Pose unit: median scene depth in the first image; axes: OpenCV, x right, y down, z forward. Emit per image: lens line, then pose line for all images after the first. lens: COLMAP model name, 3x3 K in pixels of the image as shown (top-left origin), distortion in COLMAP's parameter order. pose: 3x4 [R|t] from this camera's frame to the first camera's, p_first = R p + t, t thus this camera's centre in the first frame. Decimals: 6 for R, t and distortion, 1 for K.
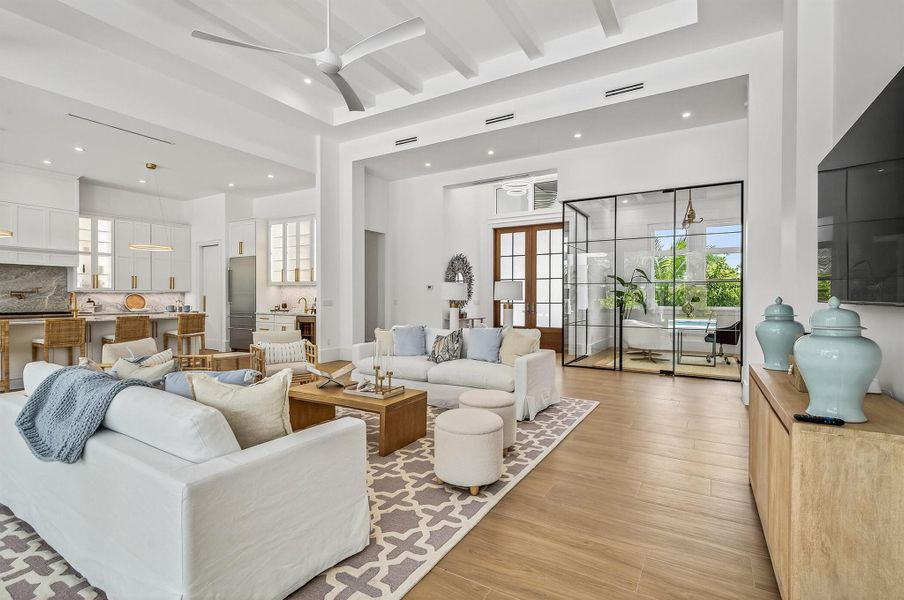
lens RADIAL K [[424.4, 0, 450.7], [0, 424.4, 298.2], [0, 0, 1]] dist [-0.000424, -0.000592]
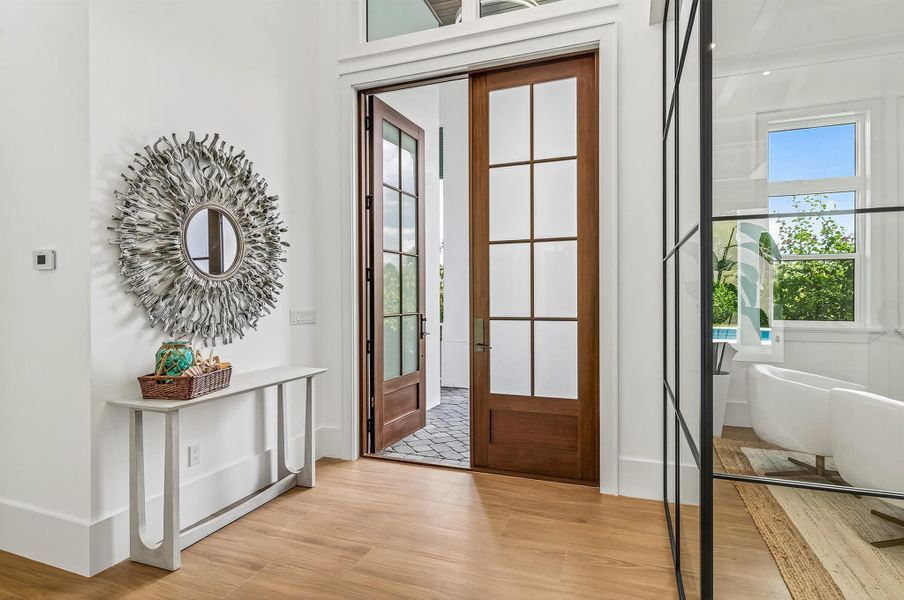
lens RADIAL K [[477.4, 0, 452.6], [0, 477.4, 299.8], [0, 0, 1]] dist [-0.005593, -0.000371]
pose [[0.981465, -0.006195, 0.191539, 0.118449], [0.005865, 0.999980, 0.002289, -0.004270], [-0.191549, -0.001123, 0.981482, 0.728382]]
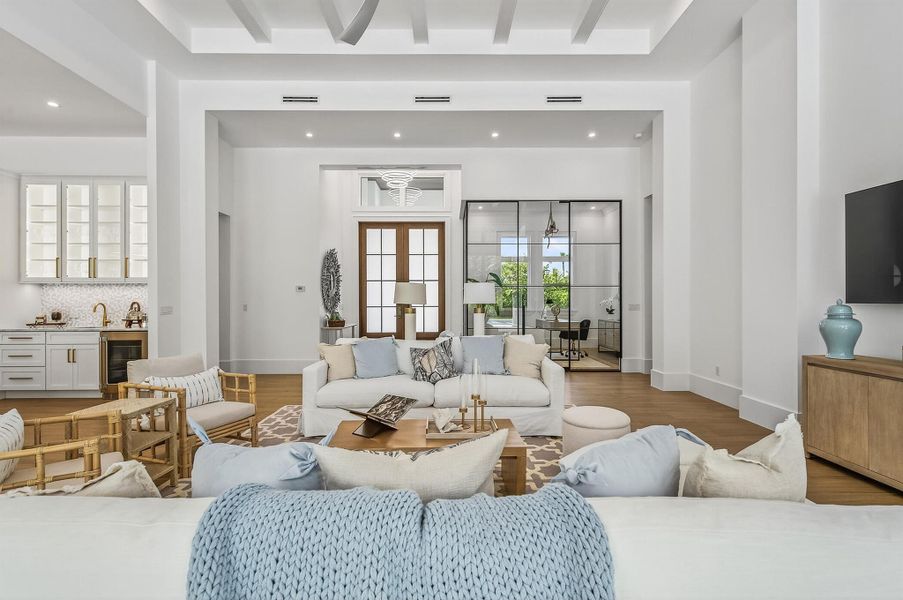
lens RADIAL K [[439.8, 0, 449.5], [0, 439.8, 297.7], [0, 0, 1]] dist [0.001523, -0.001297]
pose [[0.852542, -0.001970, 0.522655, -0.249026], [0.006556, 0.999955, -0.006925, -0.001270], [-0.522618, 0.009331, 0.852516, 0.151780]]
